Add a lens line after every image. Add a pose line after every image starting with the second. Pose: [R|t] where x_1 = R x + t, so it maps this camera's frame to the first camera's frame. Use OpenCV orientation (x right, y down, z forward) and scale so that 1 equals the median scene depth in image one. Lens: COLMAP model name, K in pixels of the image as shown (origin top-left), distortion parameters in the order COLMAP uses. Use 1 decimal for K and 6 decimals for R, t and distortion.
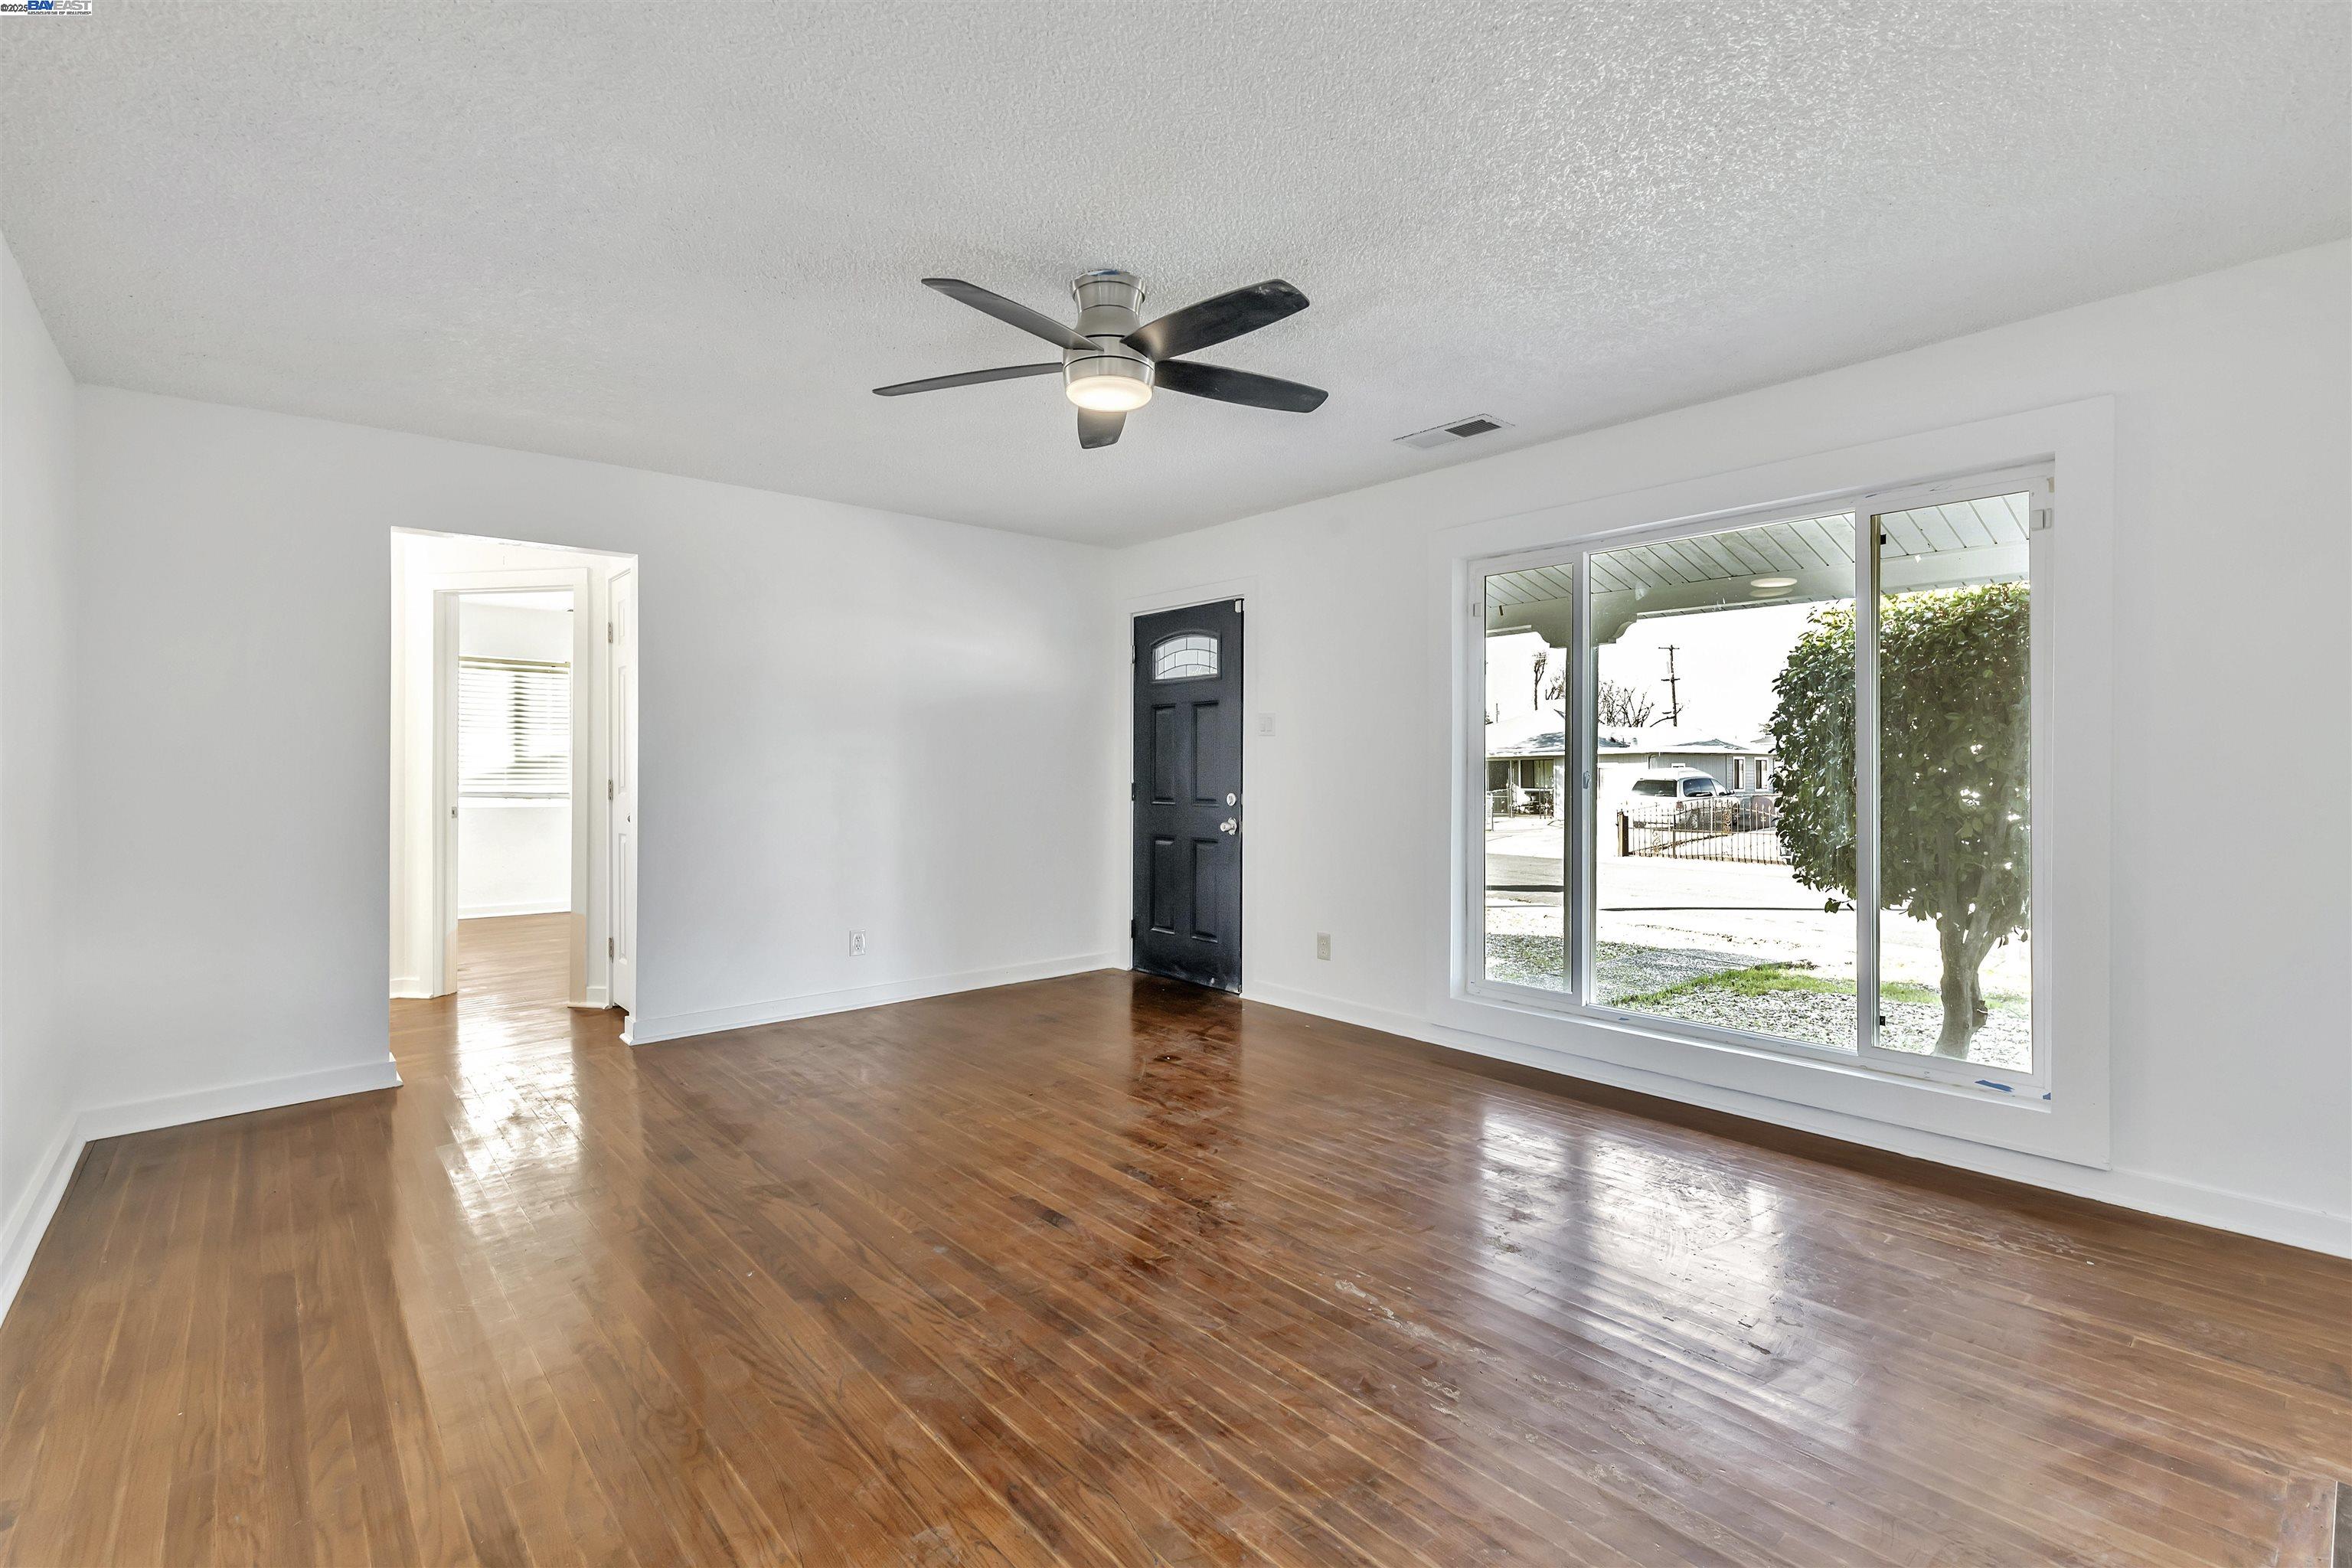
lens RADIAL K [[1049.9, 0, 1181.1], [0, 1049.9, 763.4], [0, 0, 1]] dist [0.009768, 0.000063]
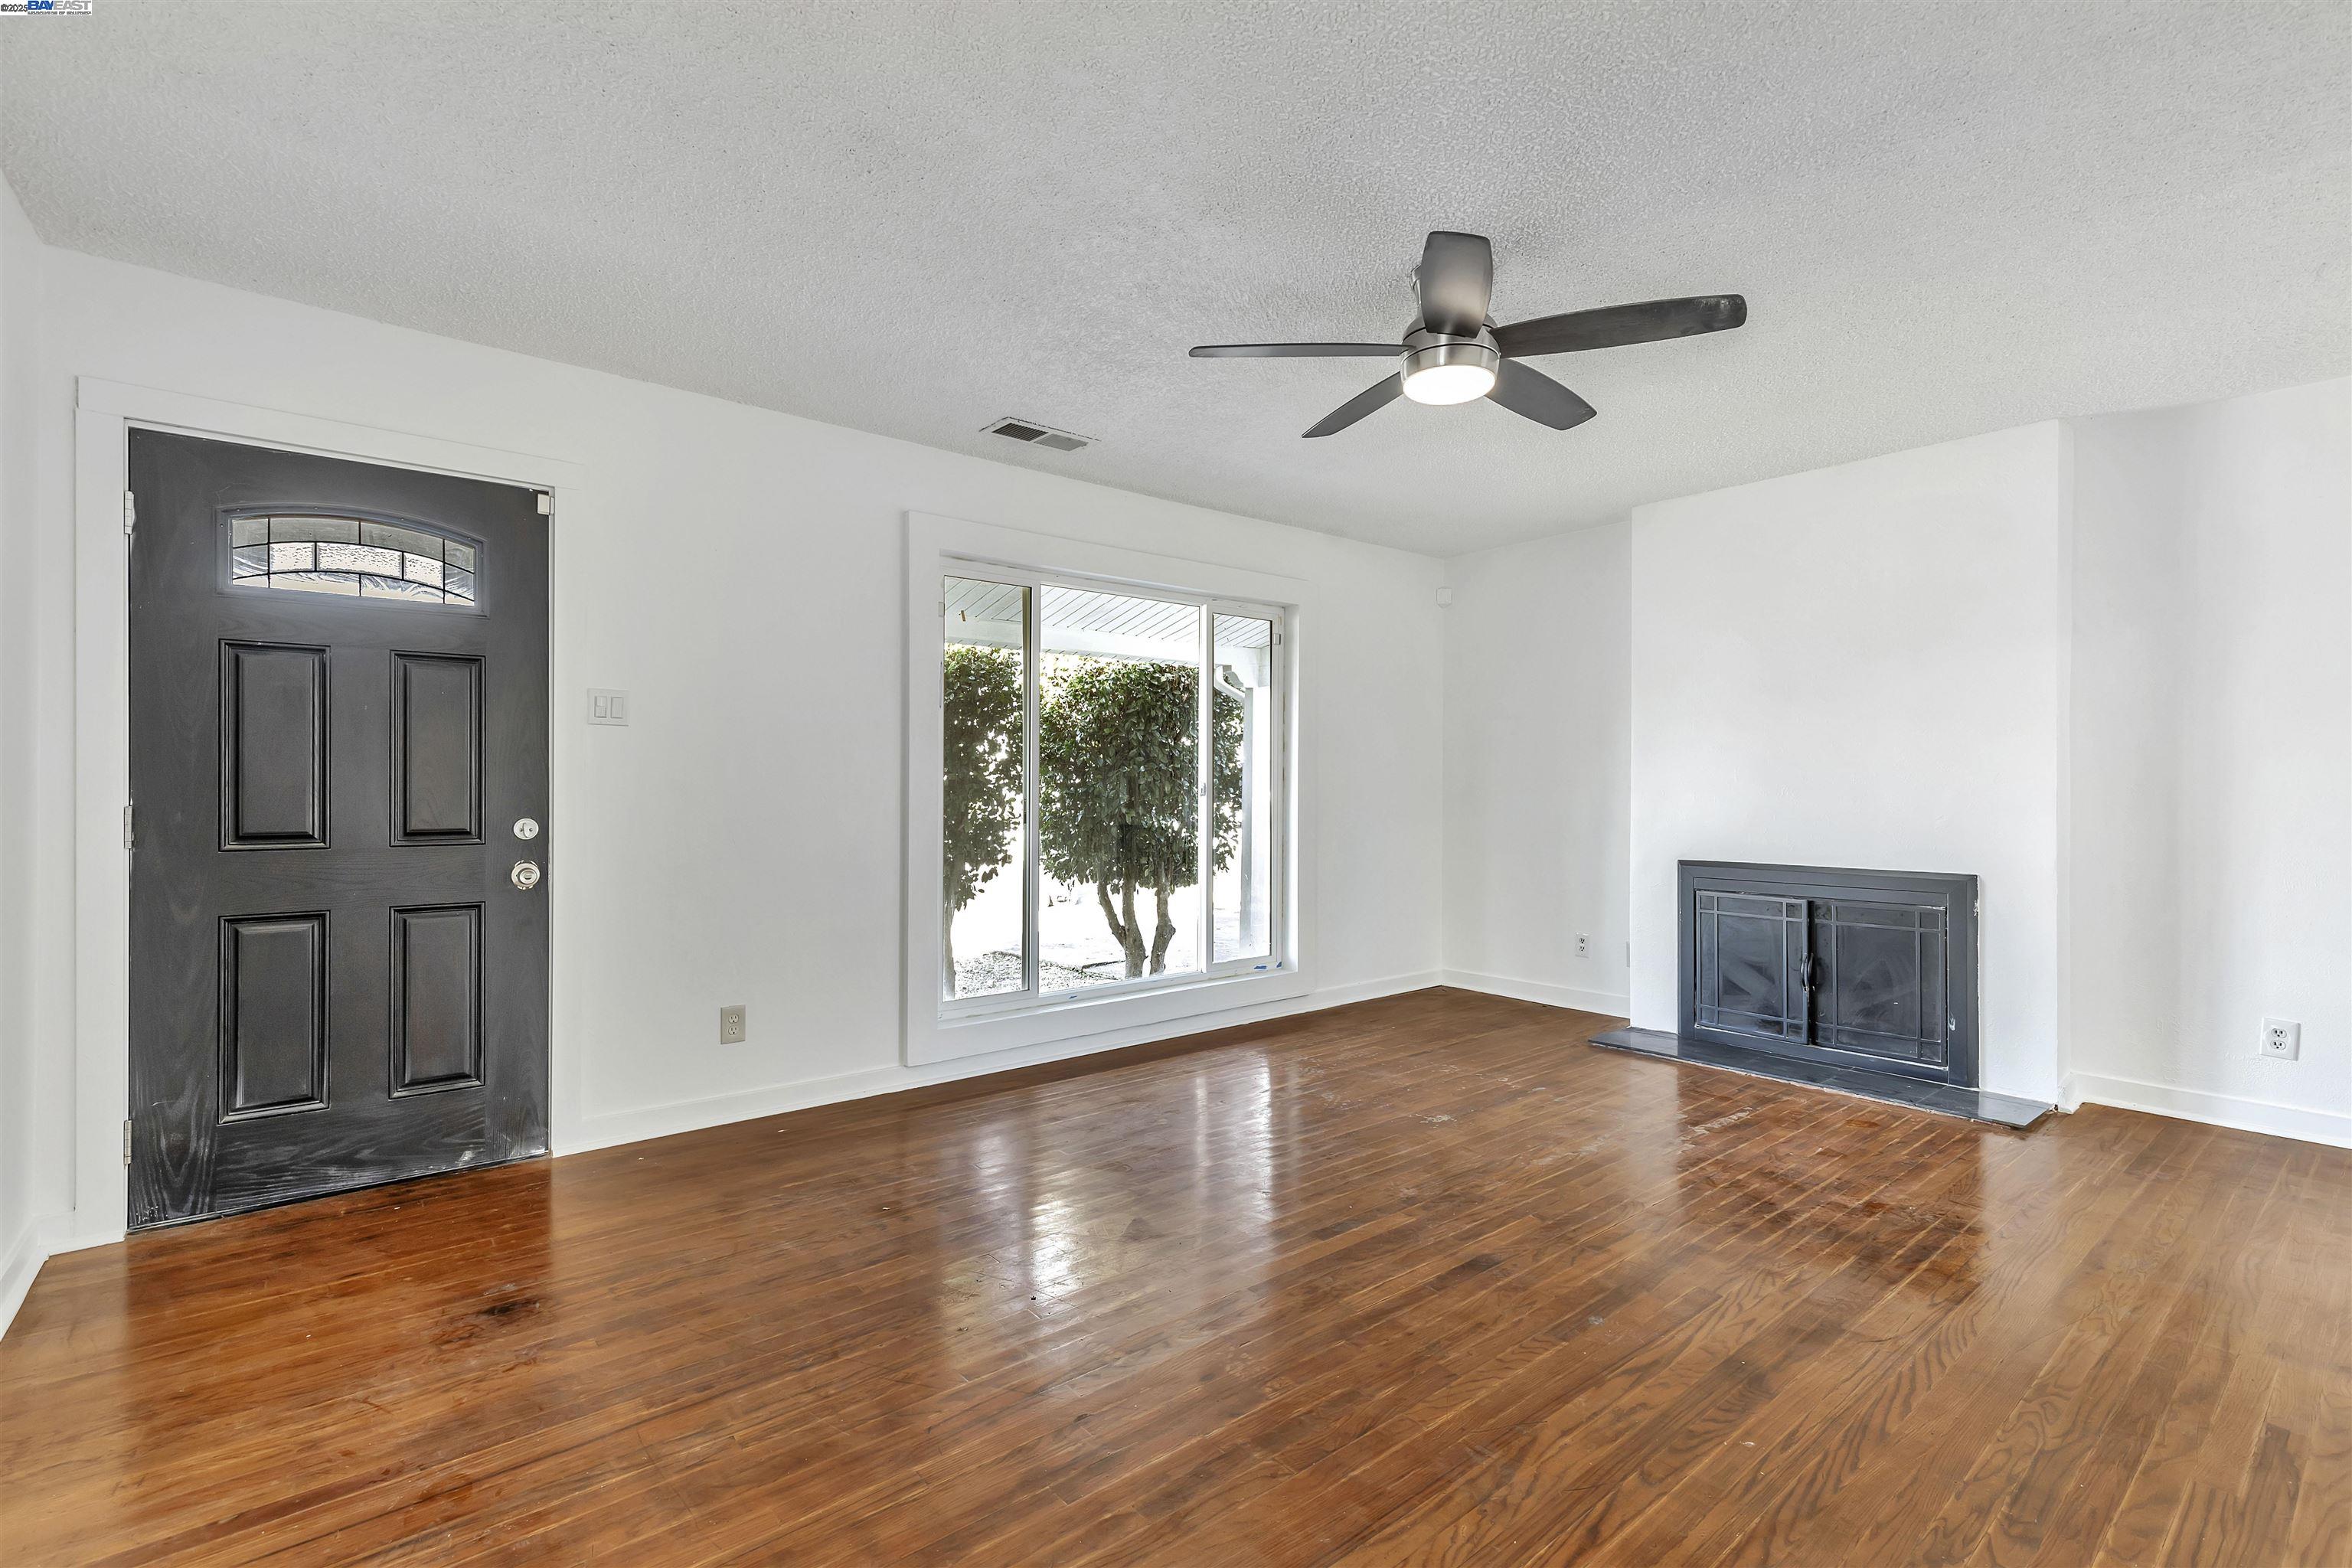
lens RADIAL K [[1049.9, 0, 1168.6], [0, 1049.9, 792.8], [0, 0, 1]] dist [0.009768, 0.000063]
pose [[0.043484, -0.011249, 0.998991, -0.692458], [-0.007917, 0.999901, 0.011604, 0.004989], [-0.999023, -0.008414, 0.043391, 0.811247]]
